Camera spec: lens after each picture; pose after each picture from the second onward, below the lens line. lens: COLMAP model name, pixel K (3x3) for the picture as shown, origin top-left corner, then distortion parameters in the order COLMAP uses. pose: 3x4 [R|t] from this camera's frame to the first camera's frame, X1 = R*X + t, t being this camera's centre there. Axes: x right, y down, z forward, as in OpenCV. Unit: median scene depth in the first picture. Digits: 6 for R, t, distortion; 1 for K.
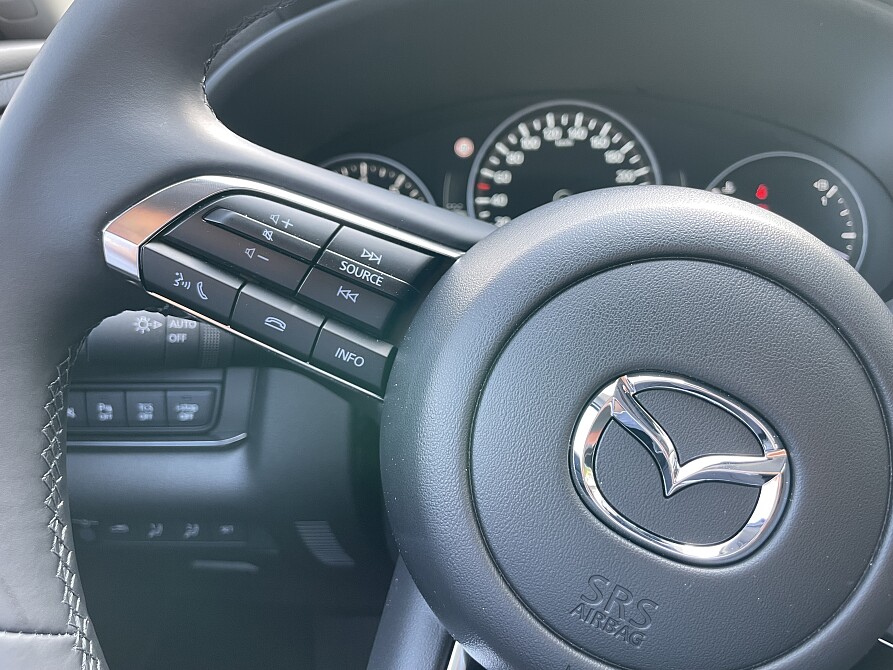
lens RADIAL K [[669.2, 0, 452.0], [0, 669.2, 330.3], [0, 0, 1]] dist [0.050217, -0.067843]
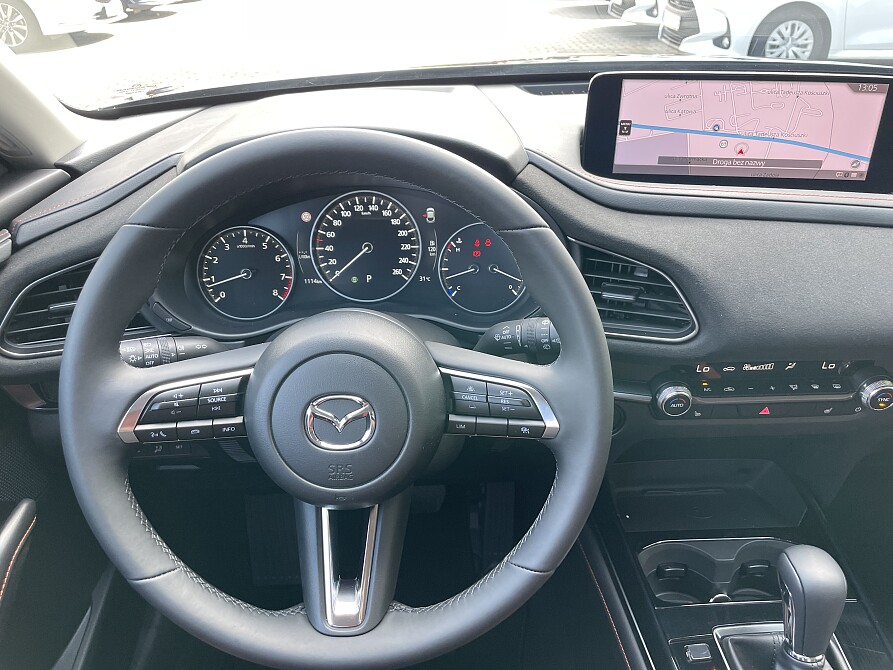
lens RADIAL K [[669.2, 0, 446.0], [0, 669.2, 326.7], [0, 0, 1]] dist [0.050217, -0.067843]
pose [[0.994329, -0.043752, 0.096935, 0.191831], [0.030051, 0.989901, 0.138541, -0.225895], [-0.102017, -0.134842, 0.985601, -0.721529]]
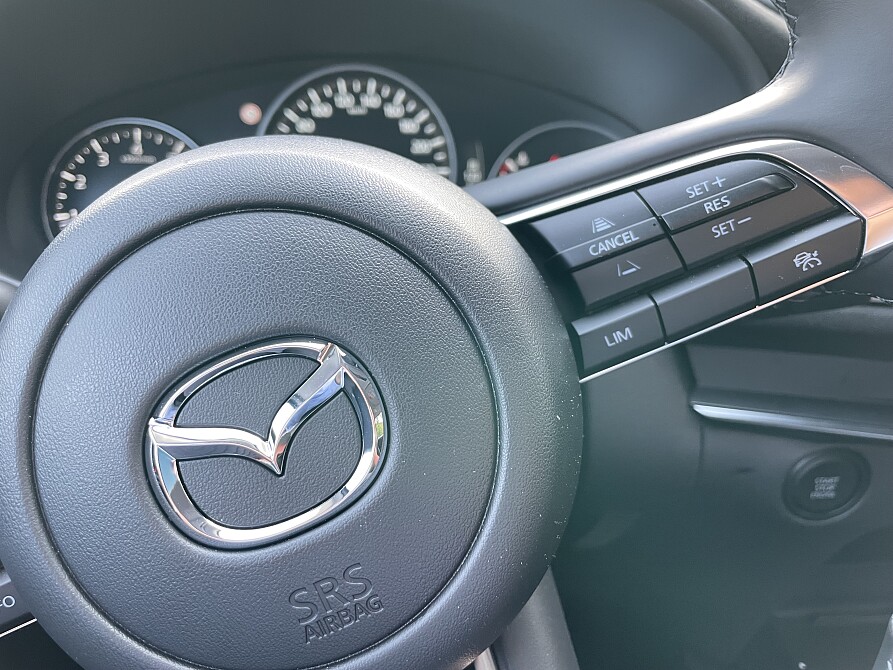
lens RADIAL K [[669.2, 0, 432.9], [0, 669.2, 335.5], [0, 0, 1]] dist [0.050217, -0.067843]
pose [[0.994079, -0.021051, 0.106599, 0.166176], [0.018073, 0.999421, 0.028822, 0.014481], [-0.107145, -0.026725, 0.993884, 0.031242]]
